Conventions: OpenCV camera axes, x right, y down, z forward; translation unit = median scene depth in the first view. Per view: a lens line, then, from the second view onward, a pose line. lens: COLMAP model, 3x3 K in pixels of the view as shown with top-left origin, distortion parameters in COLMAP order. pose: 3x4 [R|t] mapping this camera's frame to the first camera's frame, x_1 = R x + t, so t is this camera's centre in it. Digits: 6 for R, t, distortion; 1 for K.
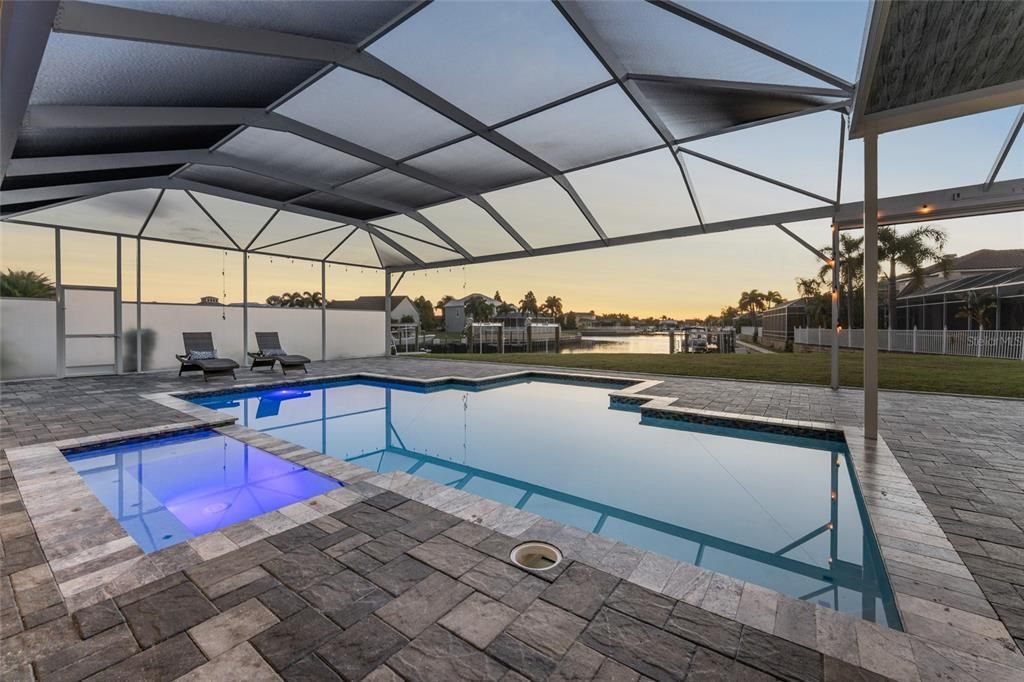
lens RADIAL K [[414.1, 0, 508.0], [0, 414.1, 336.0], [0, 0, 1]] dist [-0.000886, -0.000278]
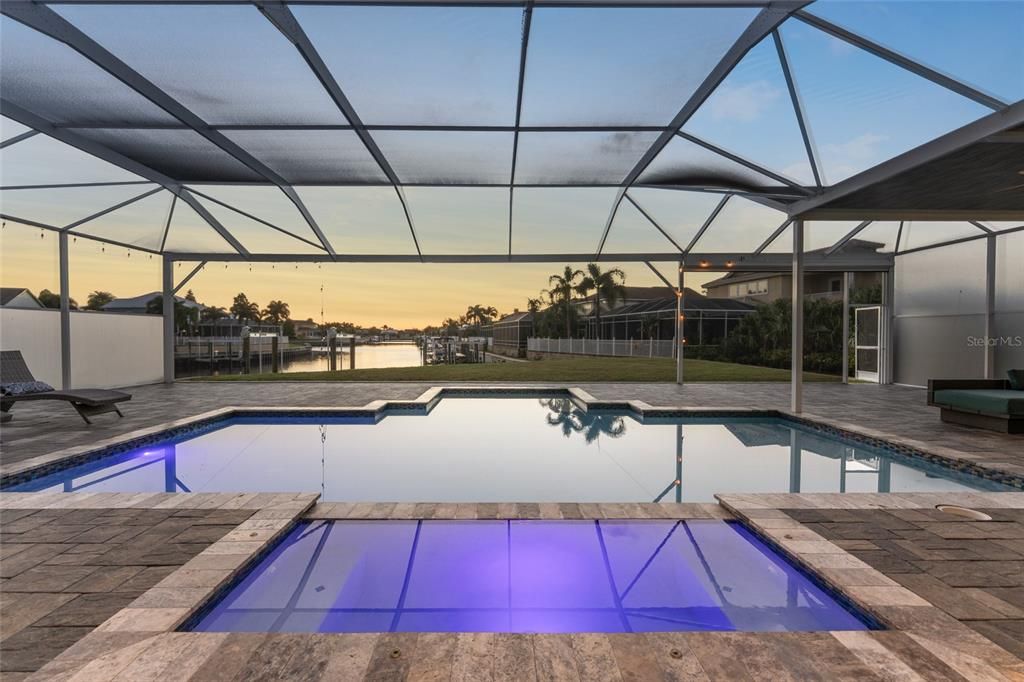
lens RADIAL K [[421.1, 0, 506.7], [0, 421.1, 344.2], [0, 0, 1]] dist [-0.000990, -0.000110]
pose [[0.794814, -0.009868, 0.606773, -0.542058], [0.011946, 0.999928, 0.000613, -0.014868], [-0.606735, 0.006761, 0.794875, 0.217670]]
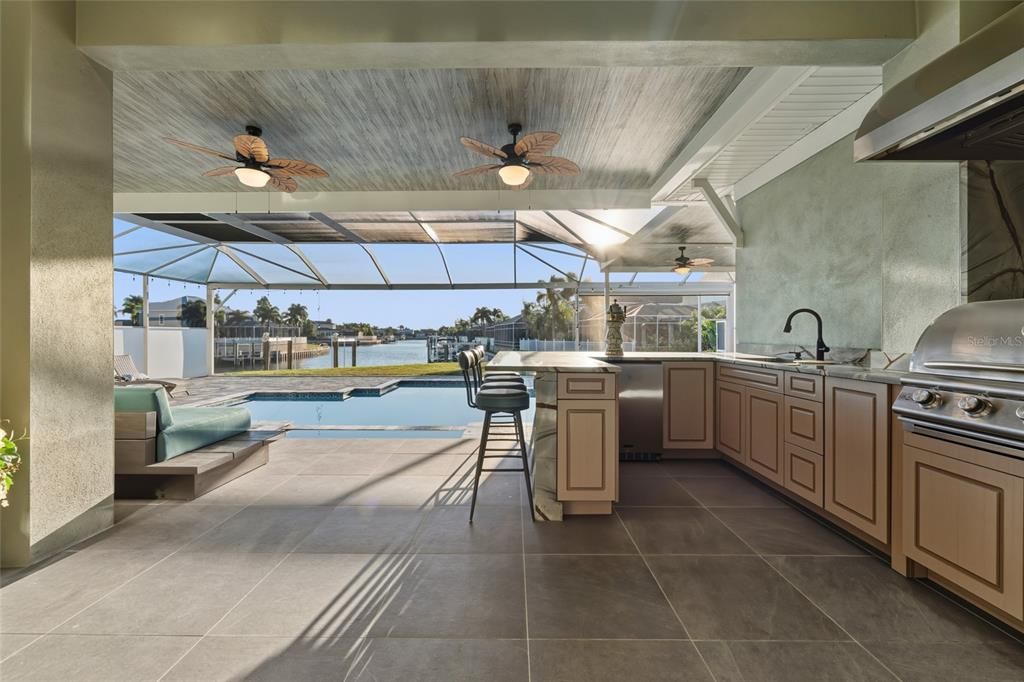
lens RADIAL K [[415.7, 0, 512.7], [0, 415.7, 335.3], [0, 0, 1]] dist [-0.000983, -0.000054]
pose [[0.808303, 0.001349, 0.588765, -0.586346], [0.012212, 0.999744, -0.019056, -0.035251], [-0.588640, 0.022593, 0.808079, -0.375123]]
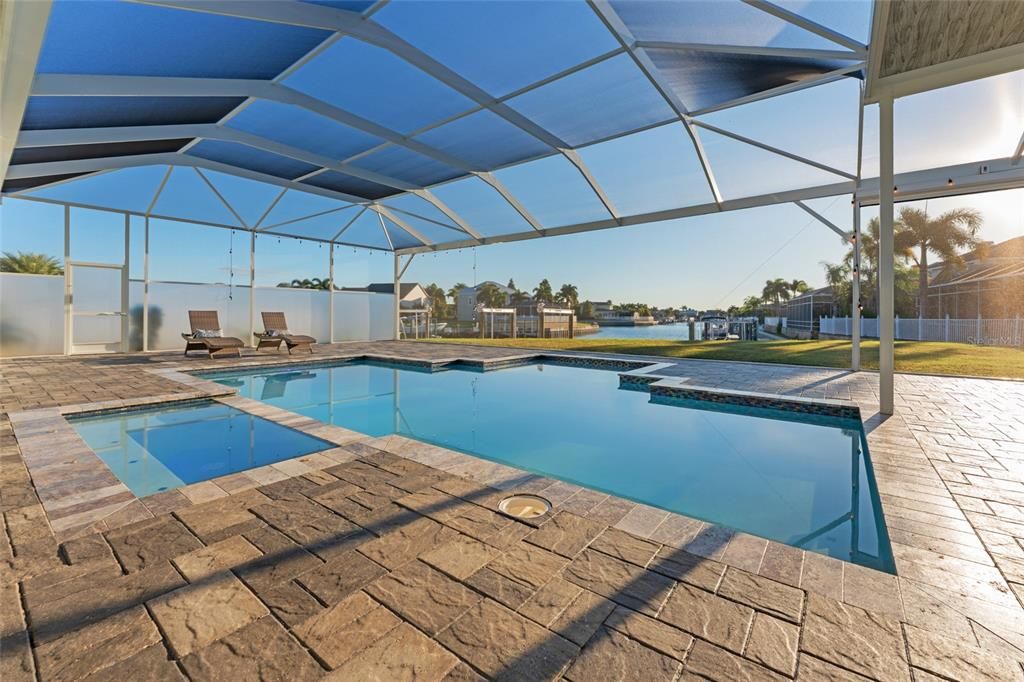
lens RADIAL K [[426.7, 0, 513.2], [0, 426.7, 322.0], [0, 0, 1]] dist [-0.001007, -0.000248]
pose [[0.999748, 0.007864, -0.021024, 0.015625], [-0.008061, 0.999924, -0.009322, 0.027208], [0.020949, 0.009489, 0.999736, -0.005830]]
